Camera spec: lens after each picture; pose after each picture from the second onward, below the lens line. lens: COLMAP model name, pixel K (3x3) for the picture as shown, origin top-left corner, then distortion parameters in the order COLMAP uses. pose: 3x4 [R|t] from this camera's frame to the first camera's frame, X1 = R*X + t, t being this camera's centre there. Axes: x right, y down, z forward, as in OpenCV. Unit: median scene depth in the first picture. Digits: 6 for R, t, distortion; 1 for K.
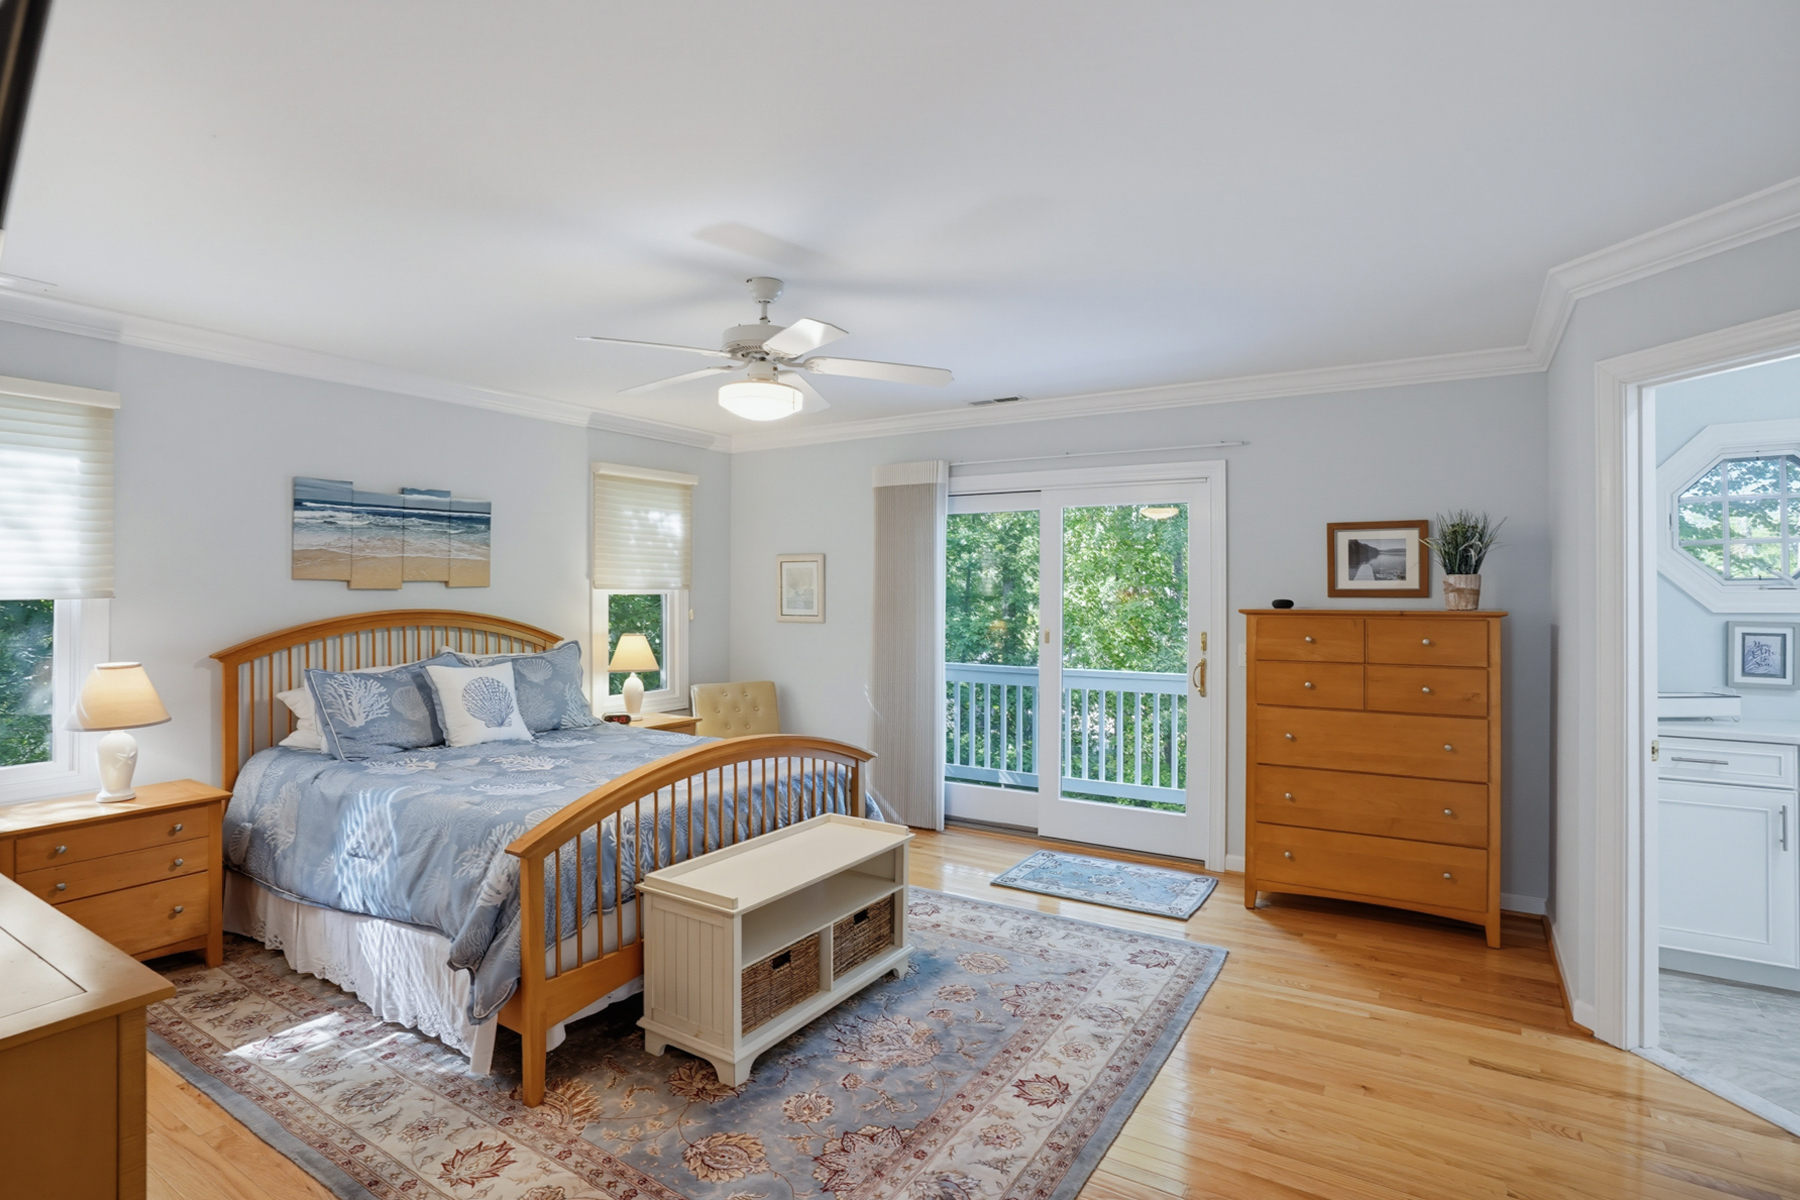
lens RADIAL K [[901.3, 0, 913.6], [0, 901.3, 563.4], [0, 0, 1]] dist [-0.069898, 0.023226]
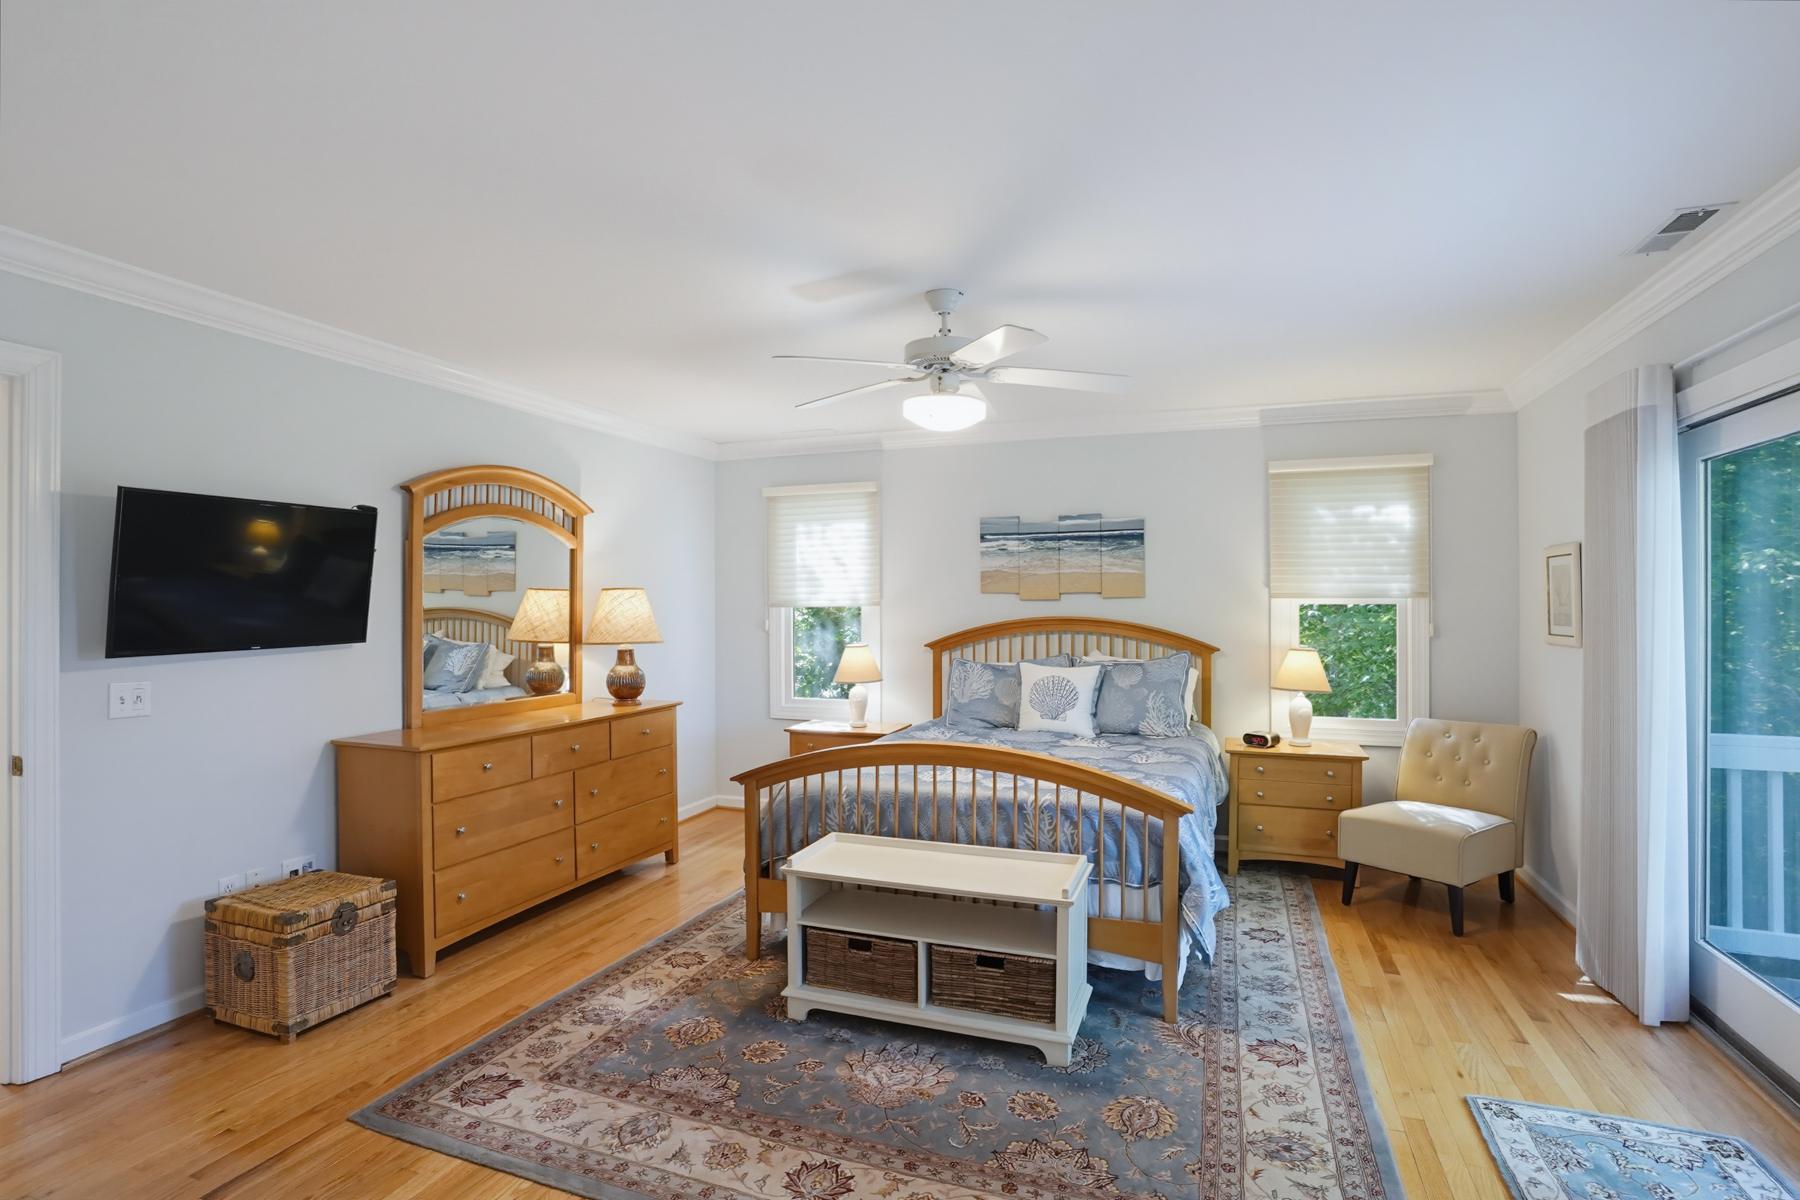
lens RADIAL K [[901.3, 0, 893.7], [0, 901.3, 590.4], [0, 0, 1]] dist [-0.069898, 0.023226]
pose [[0.186931, -0.012542, -0.982293, 0.604613], [0.031252, 0.999488, -0.006815, 0.018167], [0.981876, -0.029425, 0.187227, 0.557521]]
